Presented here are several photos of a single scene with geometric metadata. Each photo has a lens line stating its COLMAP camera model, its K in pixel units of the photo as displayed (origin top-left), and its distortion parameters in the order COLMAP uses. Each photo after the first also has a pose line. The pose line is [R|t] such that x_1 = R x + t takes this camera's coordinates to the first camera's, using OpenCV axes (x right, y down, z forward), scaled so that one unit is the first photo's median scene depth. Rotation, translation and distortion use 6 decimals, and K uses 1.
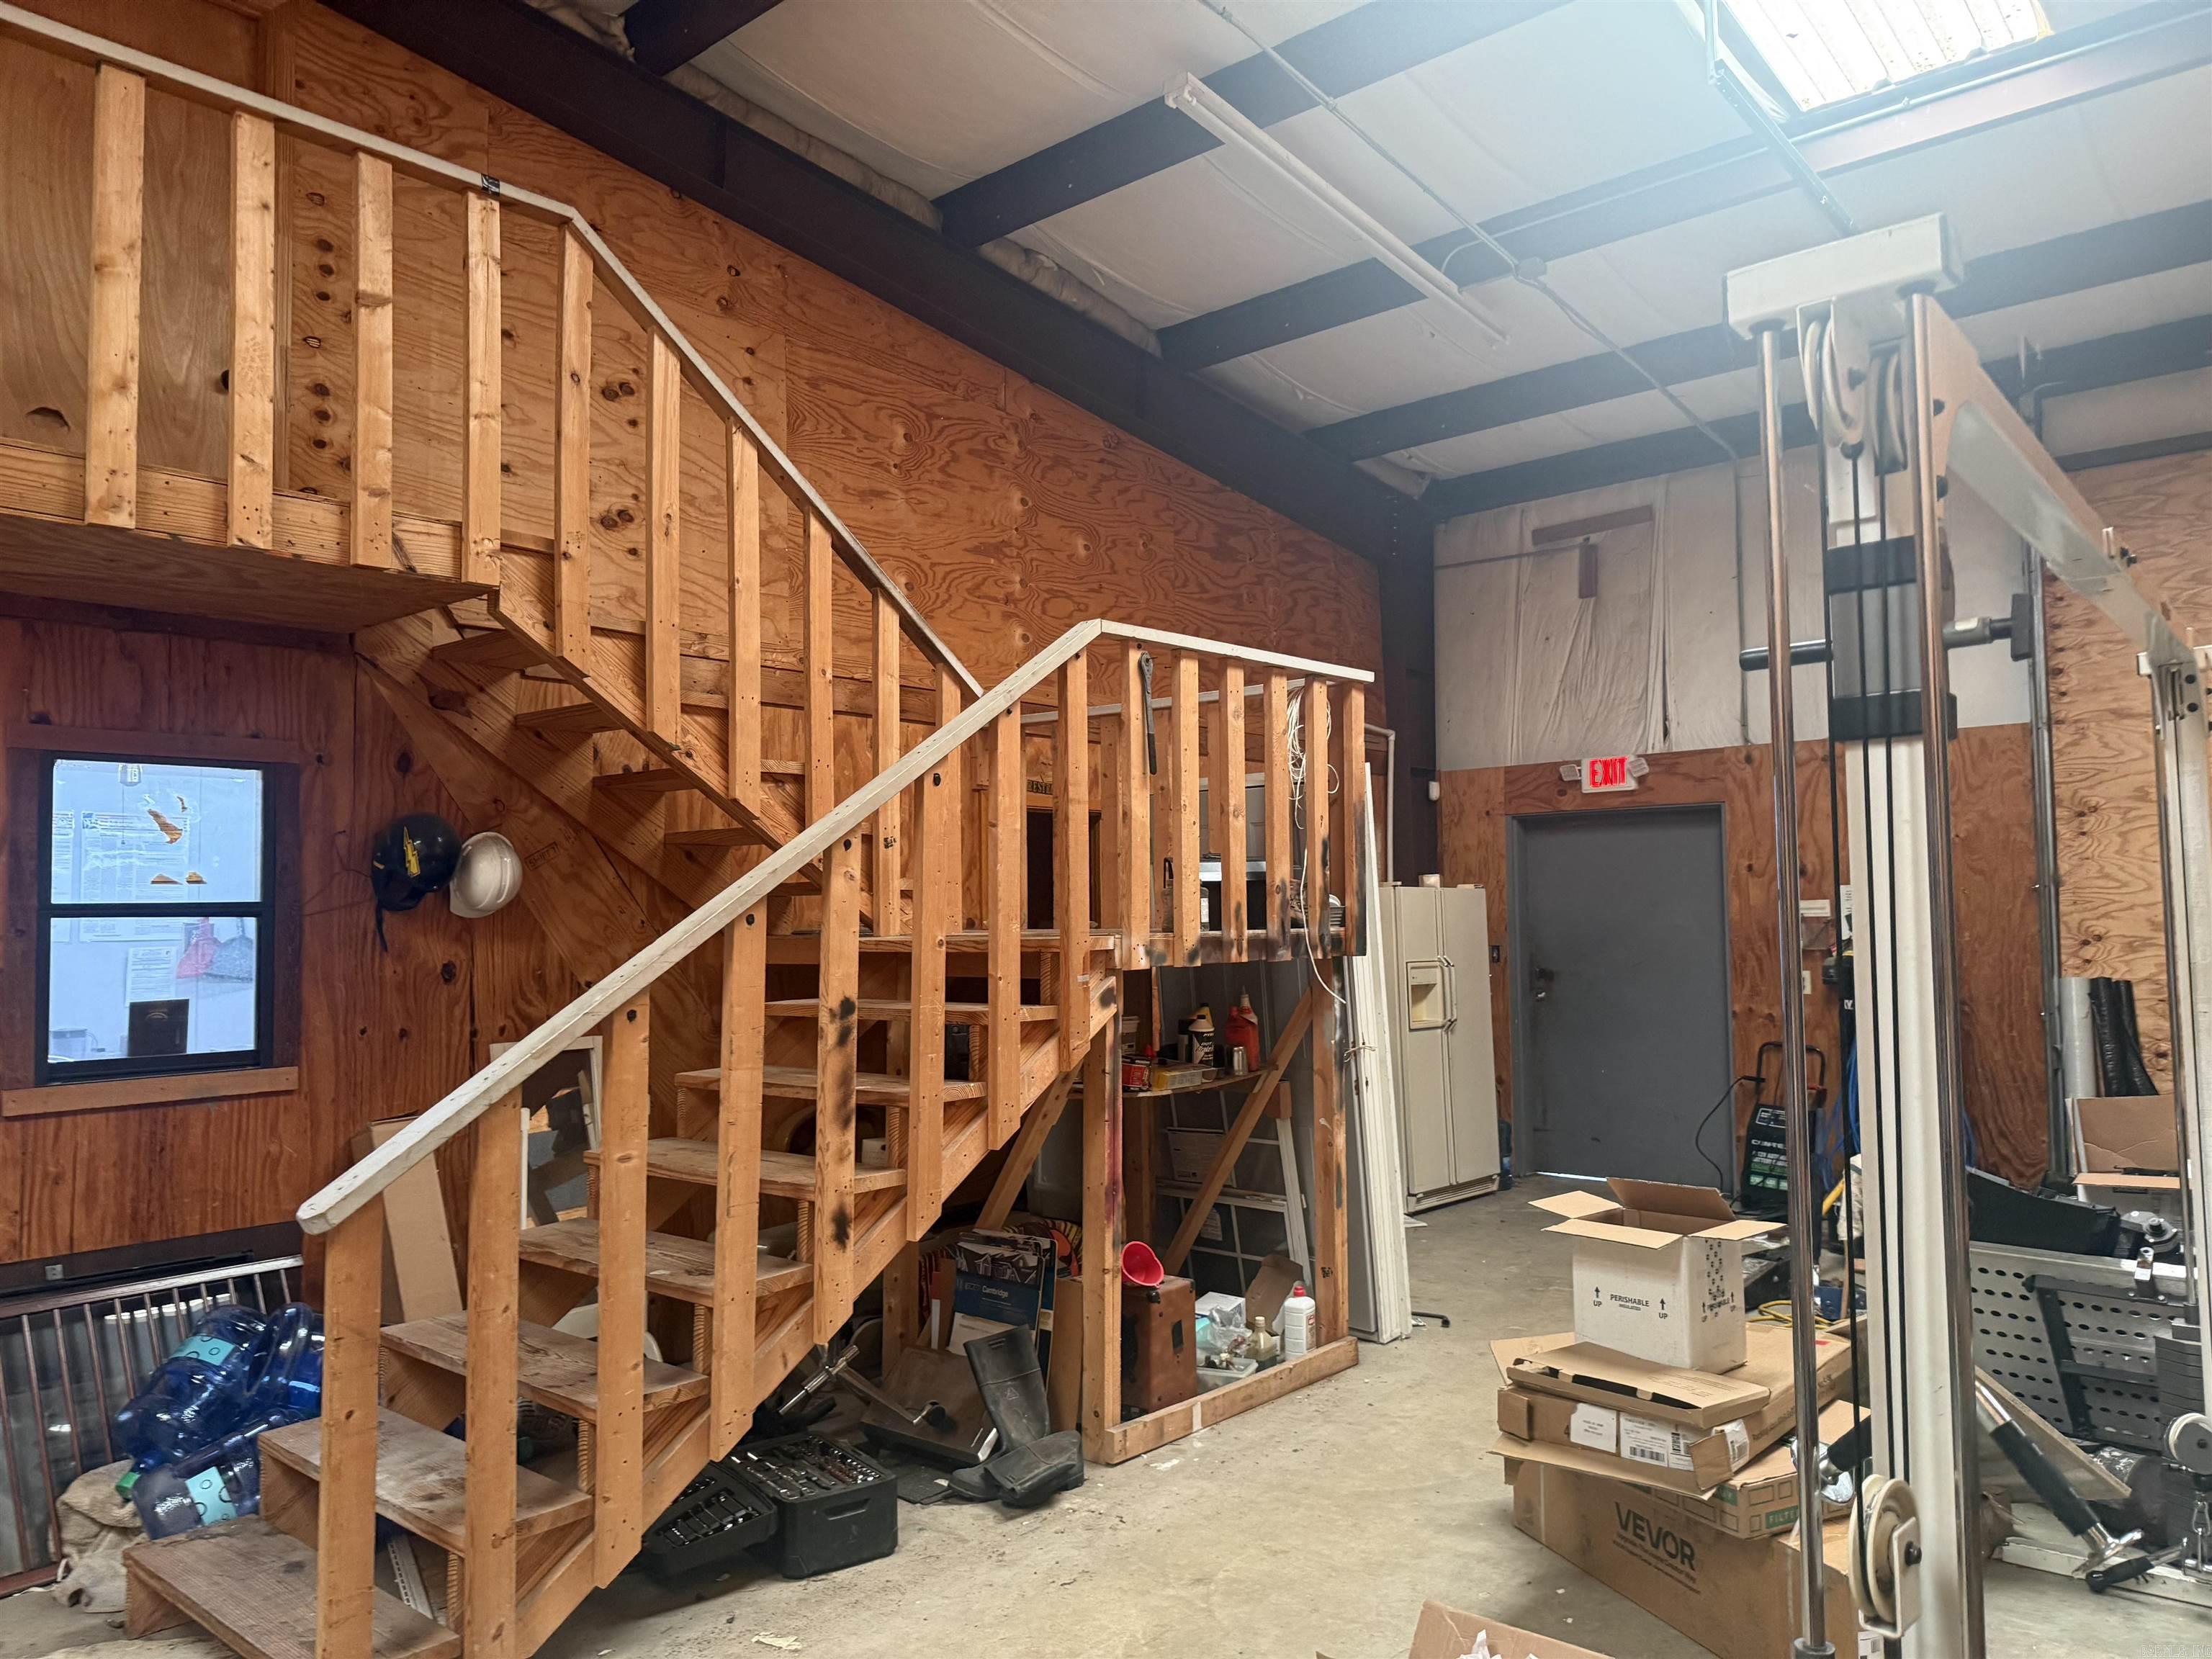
lens RADIAL K [[1559.9, 0, 1094.0], [0, 1559.9, 827.5], [0, 0, 1]] dist [0.018463, -0.027355]
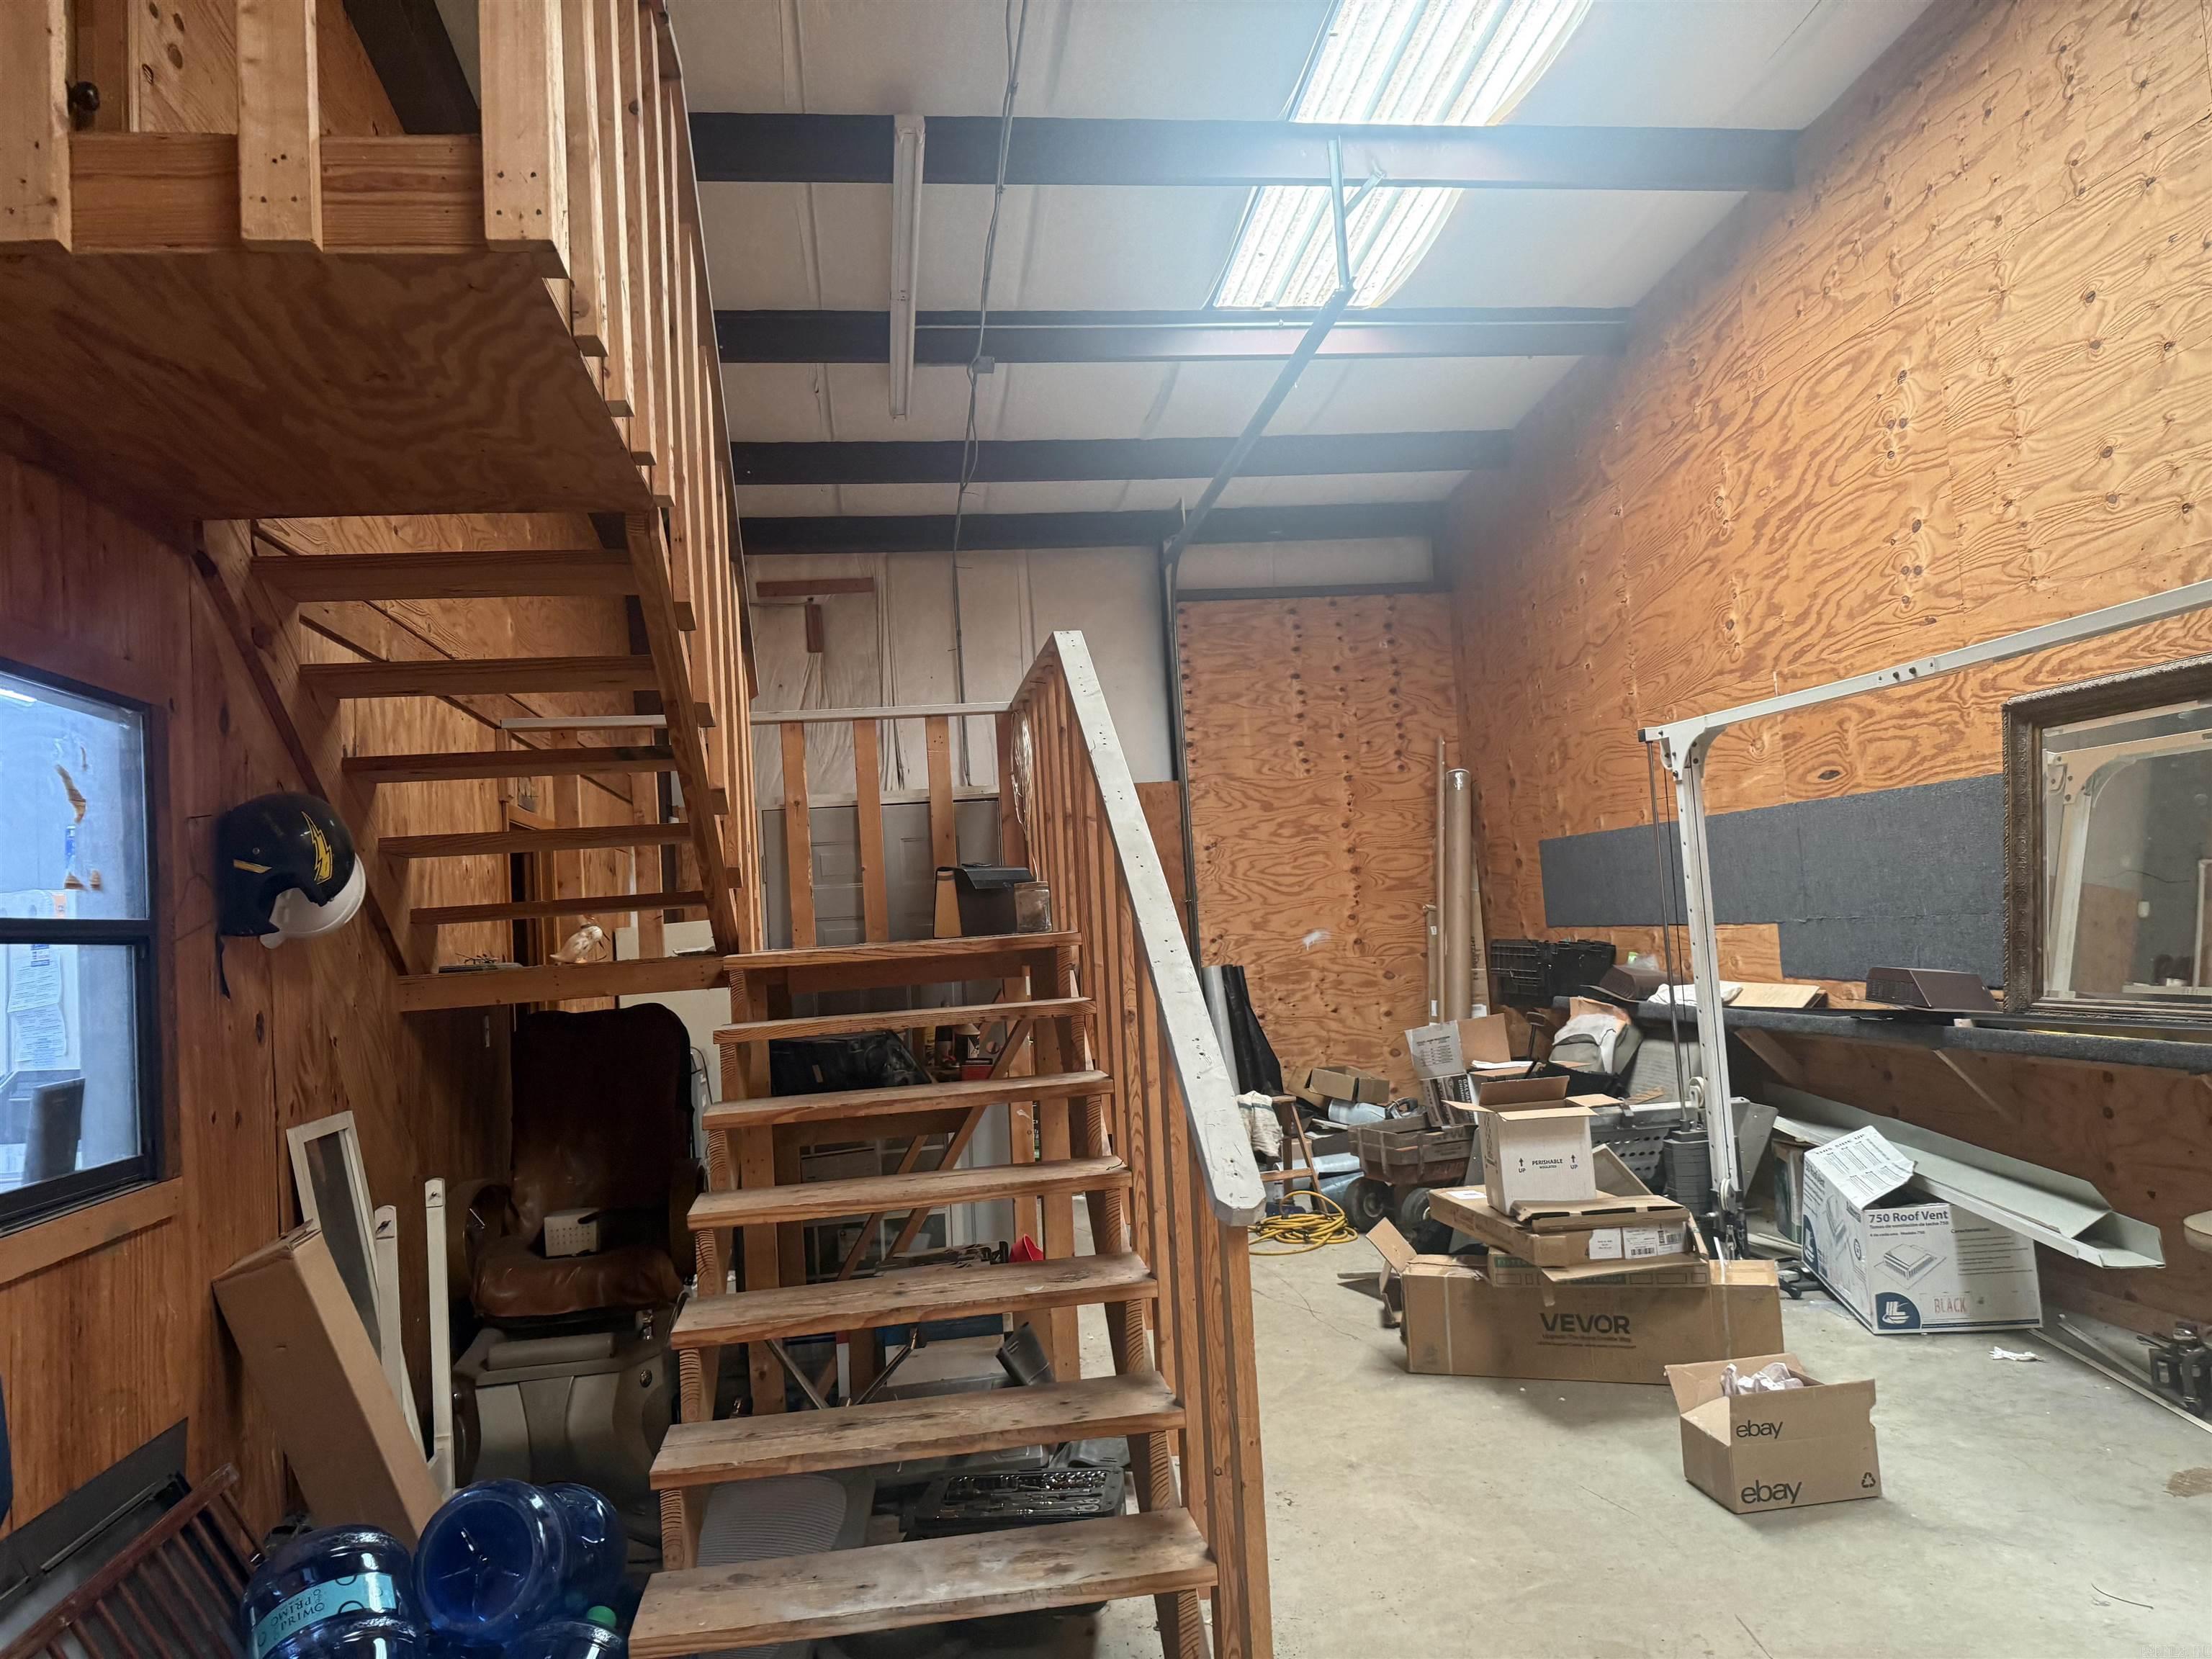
lens RADIAL K [[1559.9, 0, 1094.9], [0, 1559.9, 833.3], [0, 0, 1]] dist [0.018463, -0.027355]
pose [[0.661797, 0.014972, 0.749533, -0.743475], [0.016777, 0.999254, -0.034773, 0.039731], [-0.749495, 0.035587, 0.661053, 0.286615]]
